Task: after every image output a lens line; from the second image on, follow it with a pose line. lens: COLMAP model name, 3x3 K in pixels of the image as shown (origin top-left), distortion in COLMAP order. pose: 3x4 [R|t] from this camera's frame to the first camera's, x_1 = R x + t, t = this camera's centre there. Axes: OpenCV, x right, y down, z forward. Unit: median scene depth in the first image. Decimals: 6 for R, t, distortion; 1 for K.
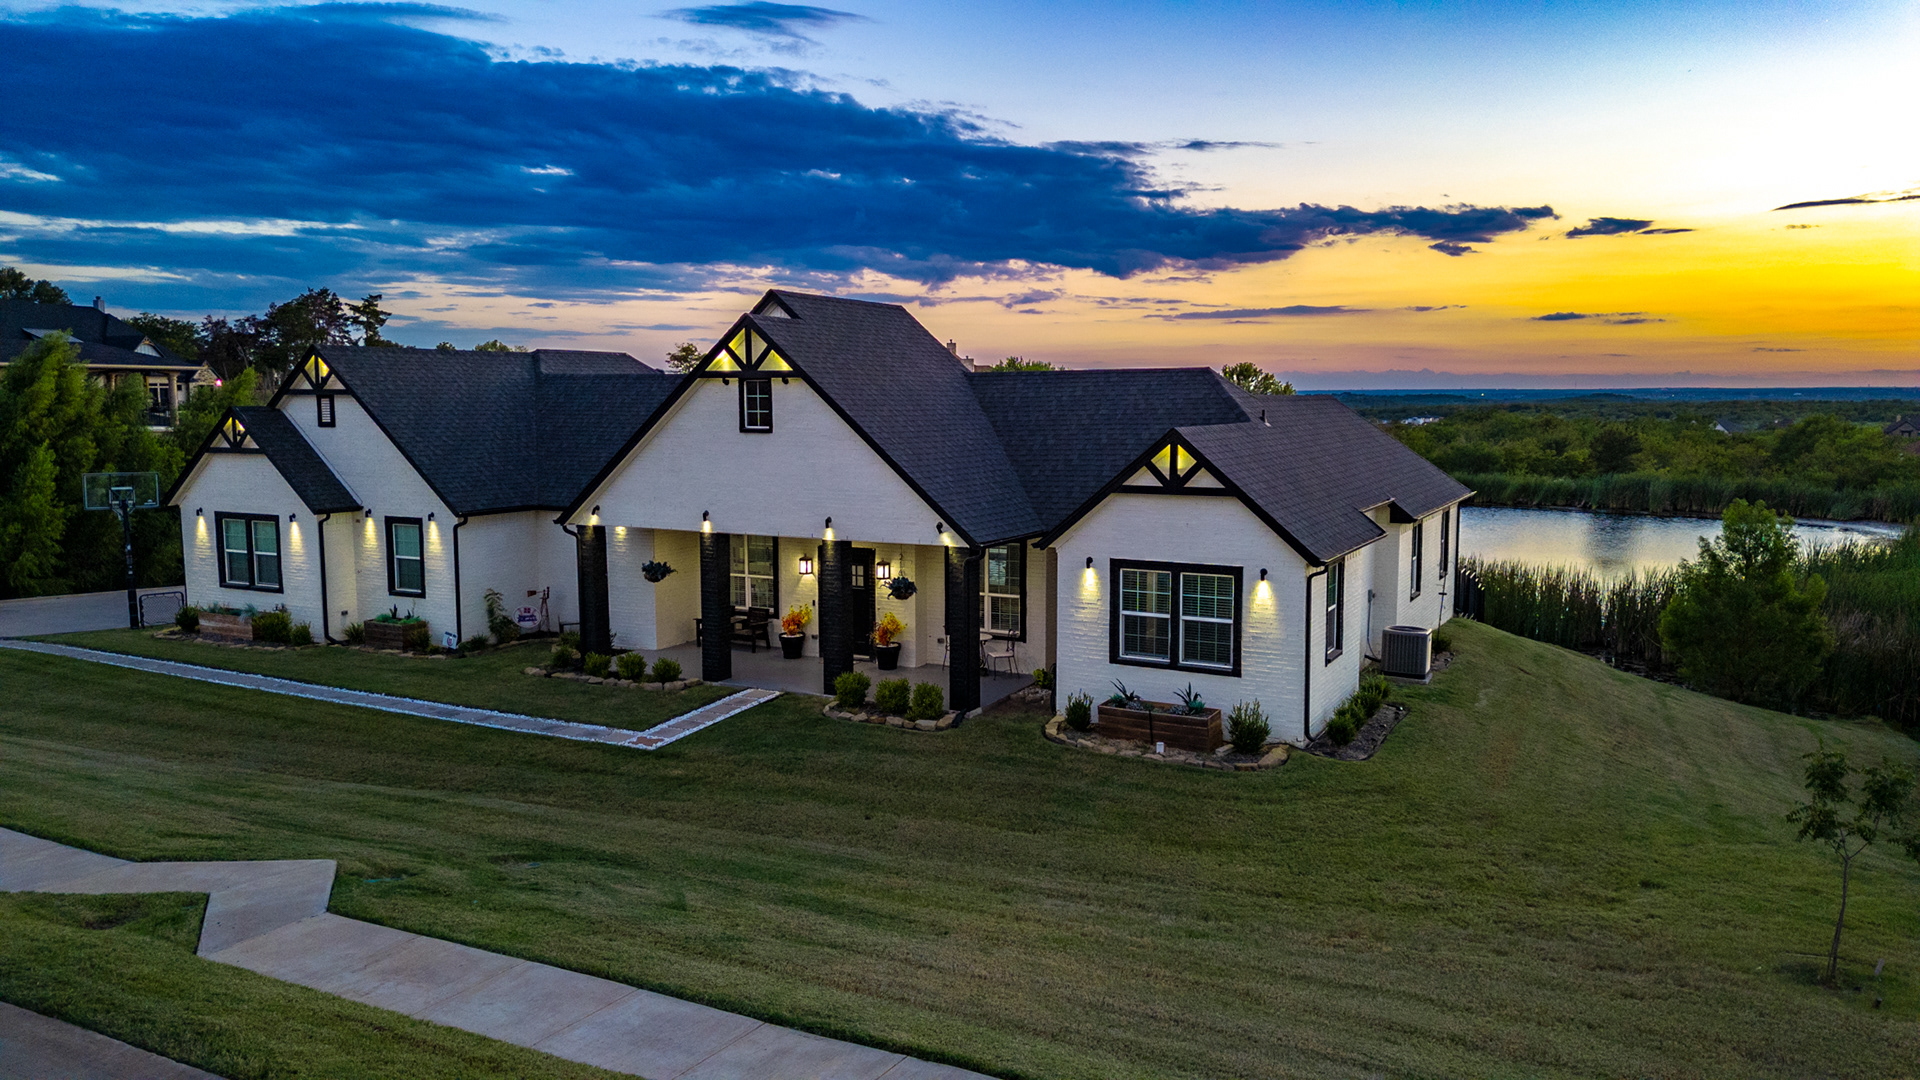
lens RADIAL K [[1331.0, 0, 964.4], [0, 1331.0, 536.8], [0, 0, 1]] dist [0.058870, -0.024460]
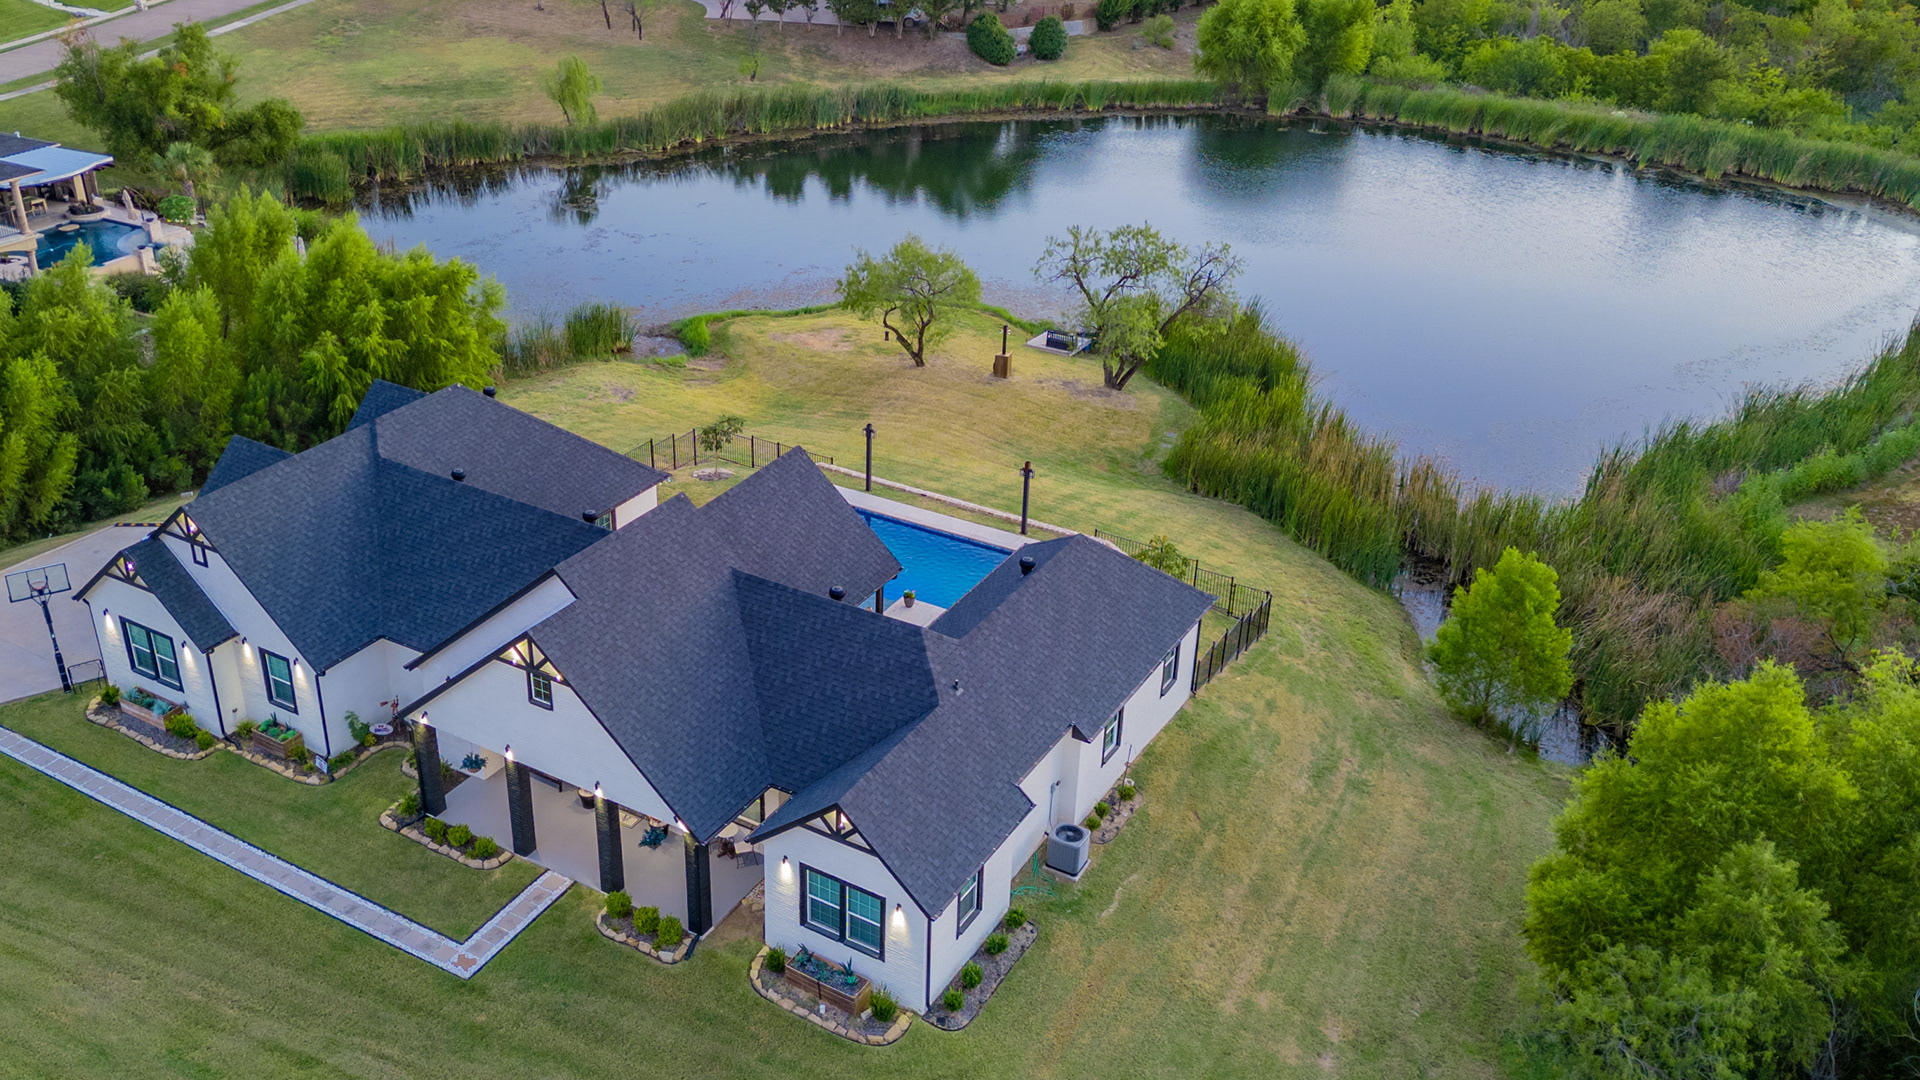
lens RADIAL K [[1620.2, 0, 862.9], [0, 1620.2, 533.4], [0, 0, 1]] dist [0.055656, -0.038563]
pose [[0.997853, 0.038566, -0.052928, 0.223539], [-0.017072, 0.933450, 0.358301, -0.791304], [0.063224, -0.356629, 0.932104, -0.355825]]
